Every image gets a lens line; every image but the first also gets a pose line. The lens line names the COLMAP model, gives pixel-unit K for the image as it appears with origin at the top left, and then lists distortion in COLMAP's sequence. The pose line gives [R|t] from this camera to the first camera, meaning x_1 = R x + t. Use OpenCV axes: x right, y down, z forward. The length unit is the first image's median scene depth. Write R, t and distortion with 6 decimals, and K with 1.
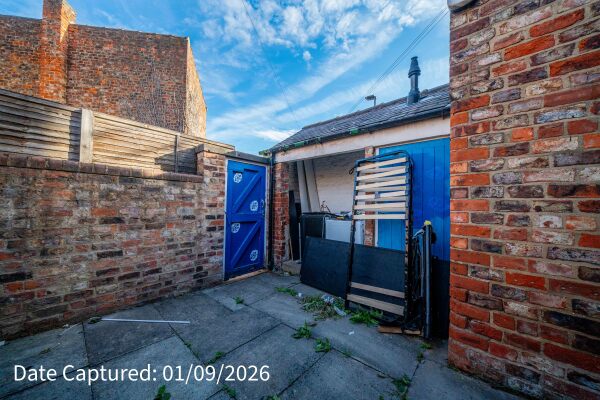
lens RADIAL K [[206.1, 0, 300.0], [0, 206.1, 200.0], [0, 0, 1]] dist [-0.000308, -0.000061]
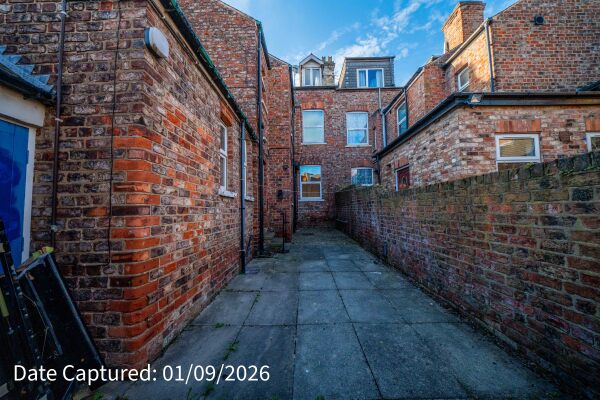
lens RADIAL K [[206.1, 0, 300.0], [0, 206.1, 200.0], [0, 0, 1]] dist [-0.000308, -0.000061]
pose [[-0.639362, 0.033306, 0.768185, -0.698388], [-0.011122, 0.998556, -0.052551, -0.045154], [-0.768826, -0.042143, -0.638068, 1.207033]]
